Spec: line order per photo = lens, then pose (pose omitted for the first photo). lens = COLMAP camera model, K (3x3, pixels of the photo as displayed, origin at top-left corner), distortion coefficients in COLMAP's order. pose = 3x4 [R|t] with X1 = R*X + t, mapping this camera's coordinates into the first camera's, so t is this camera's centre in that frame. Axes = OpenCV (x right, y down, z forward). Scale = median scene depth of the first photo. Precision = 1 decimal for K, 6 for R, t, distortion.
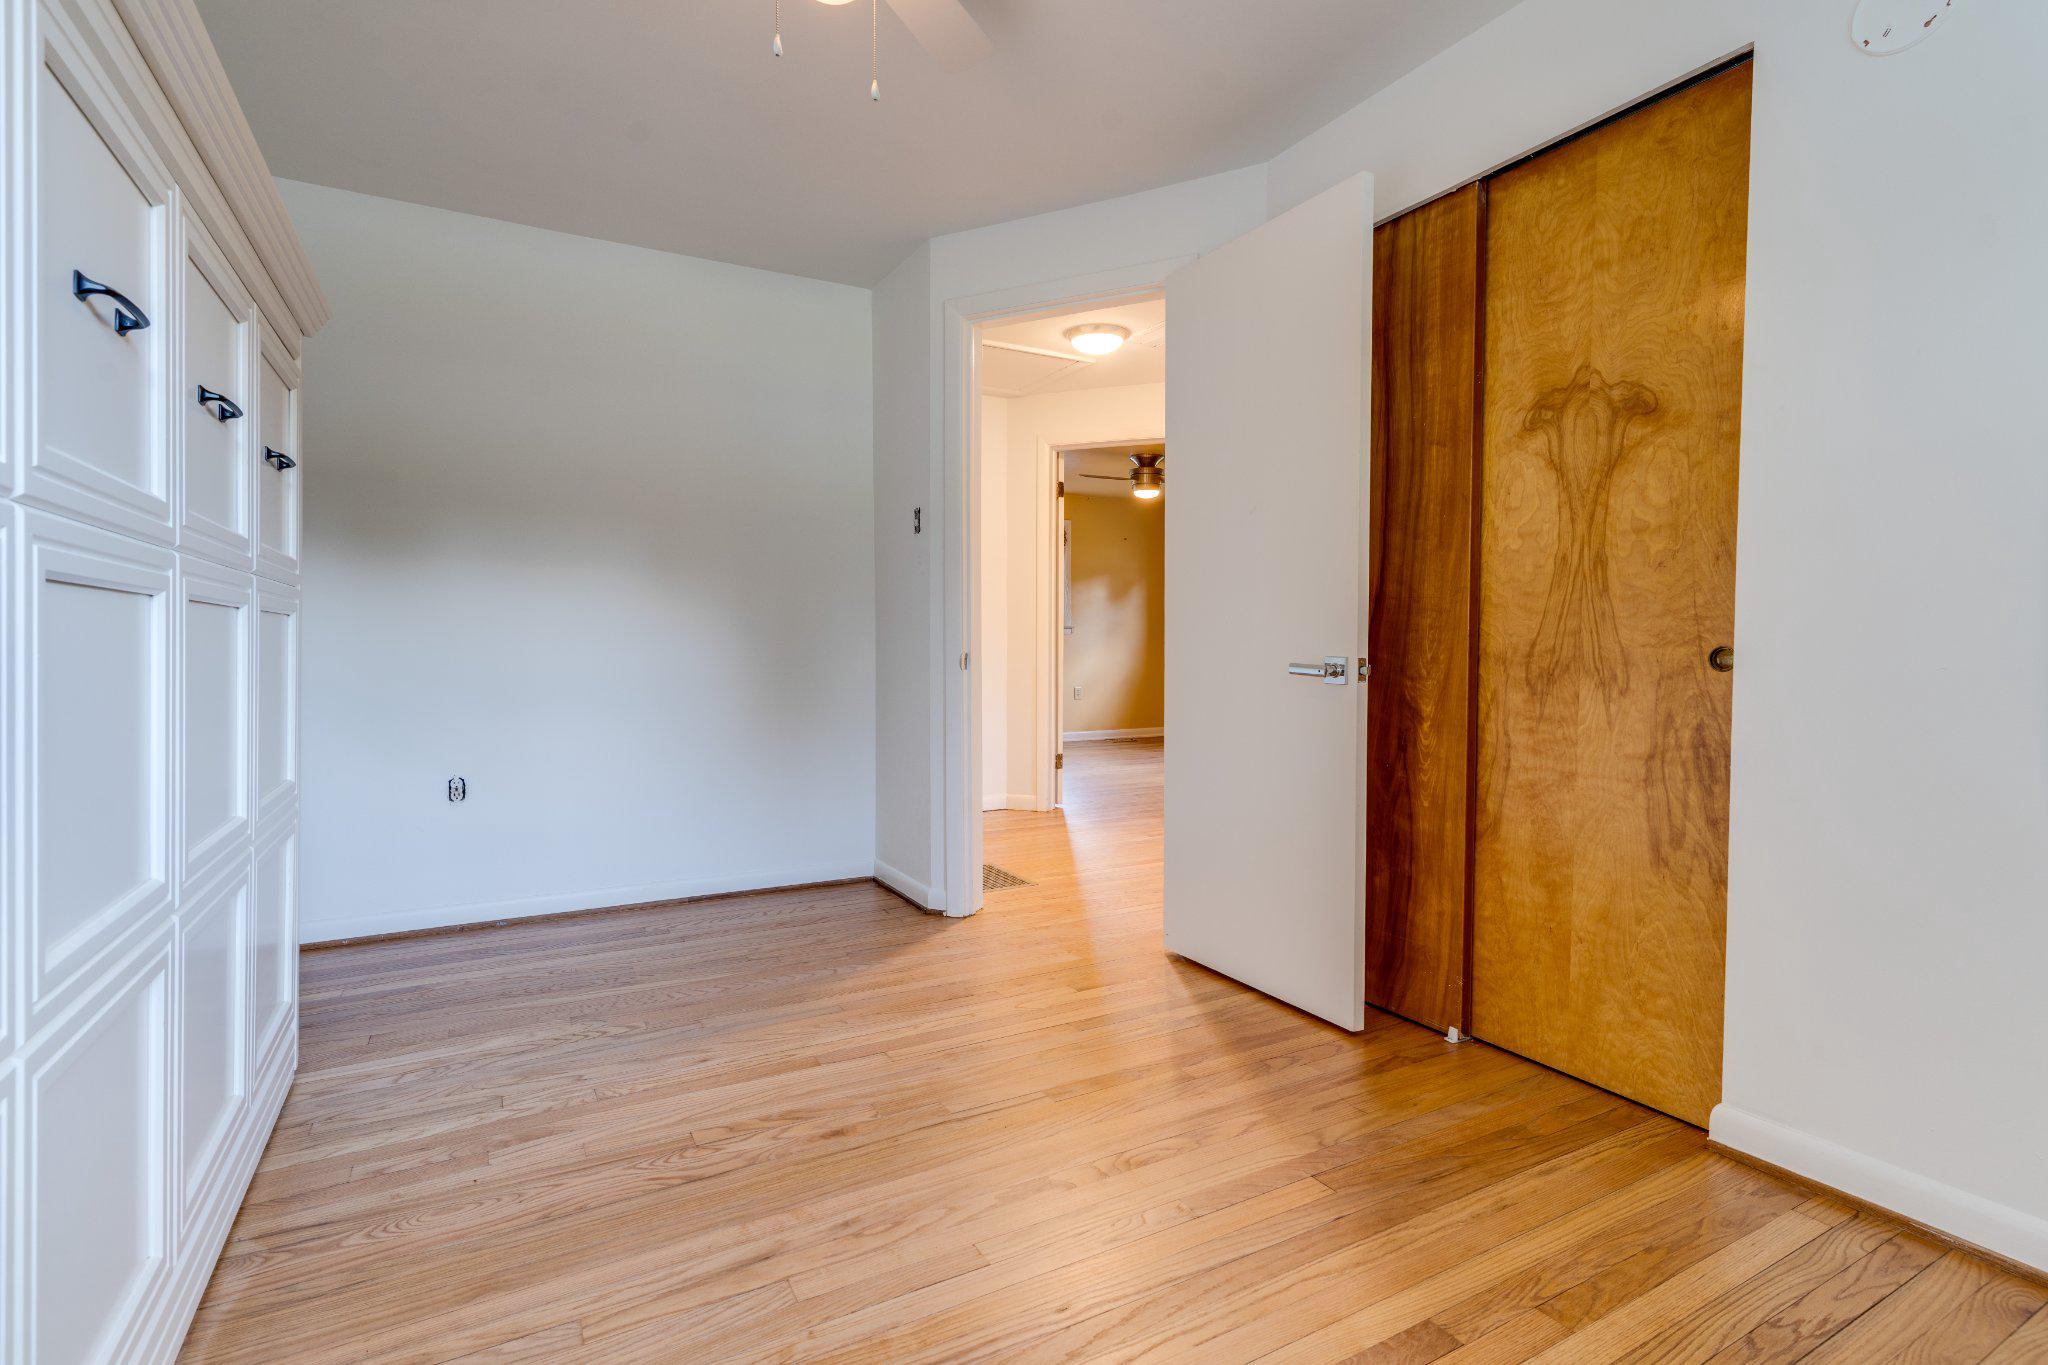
lens RADIAL K [[978.7, 0, 1019.2], [0, 978.7, 680.9], [0, 0, 1]] dist [0.001539, 0.000597]
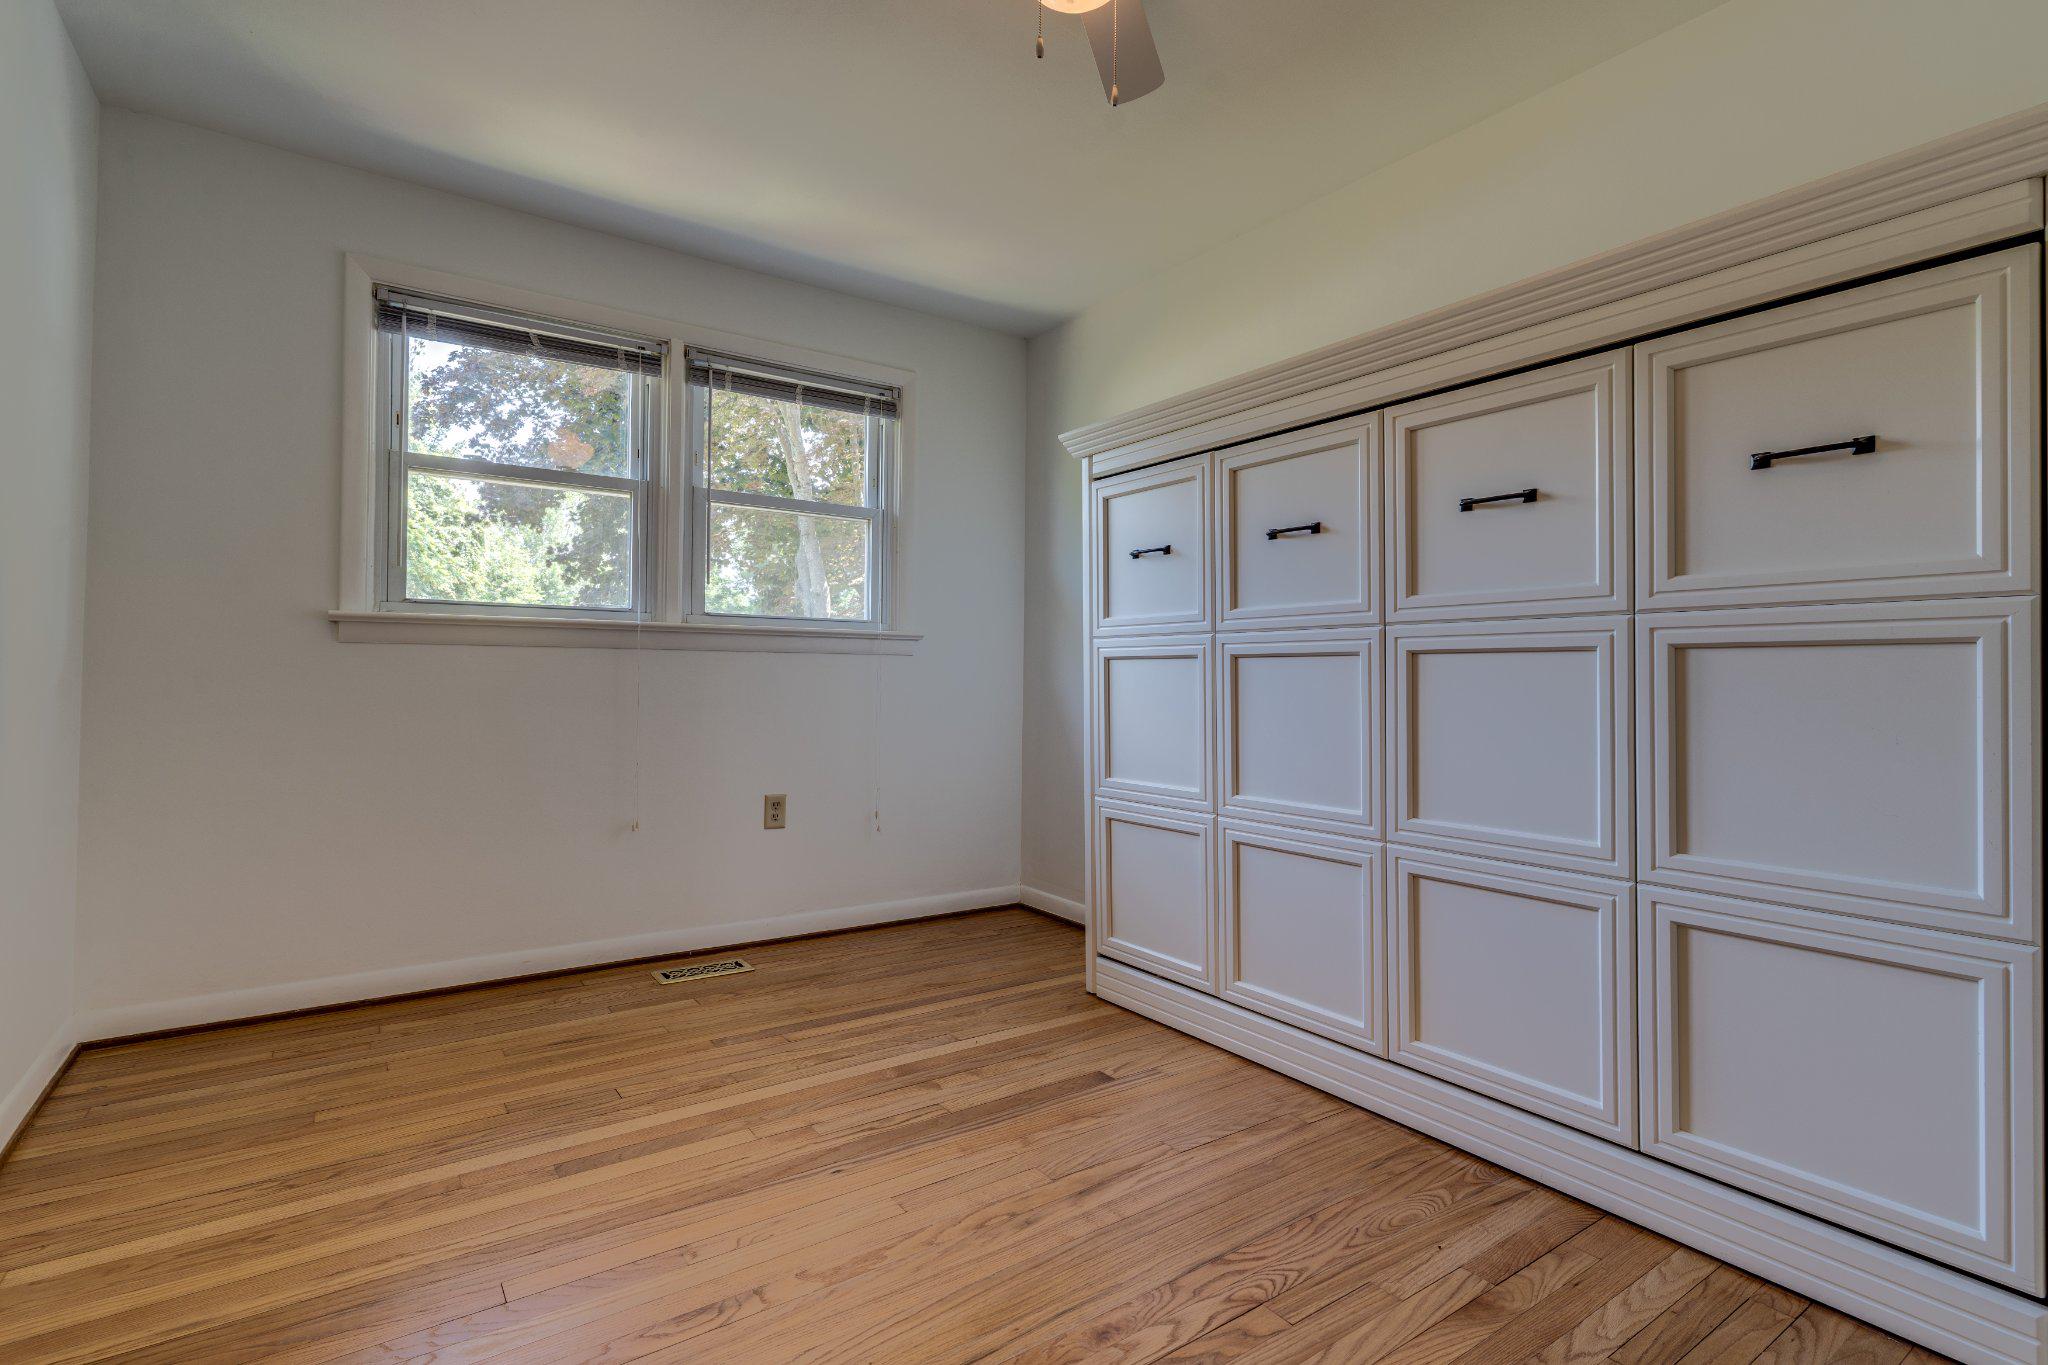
lens RADIAL K [[978.7, 0, 1019.2], [0, 978.7, 680.9], [0, 0, 1]] dist [0.001539, 0.000597]
pose [[-0.994170, -0.012077, -0.107144, -0.045210], [-0.015719, 0.999325, 0.033217, -0.066767], [0.106671, 0.034708, -0.993688, 2.007005]]
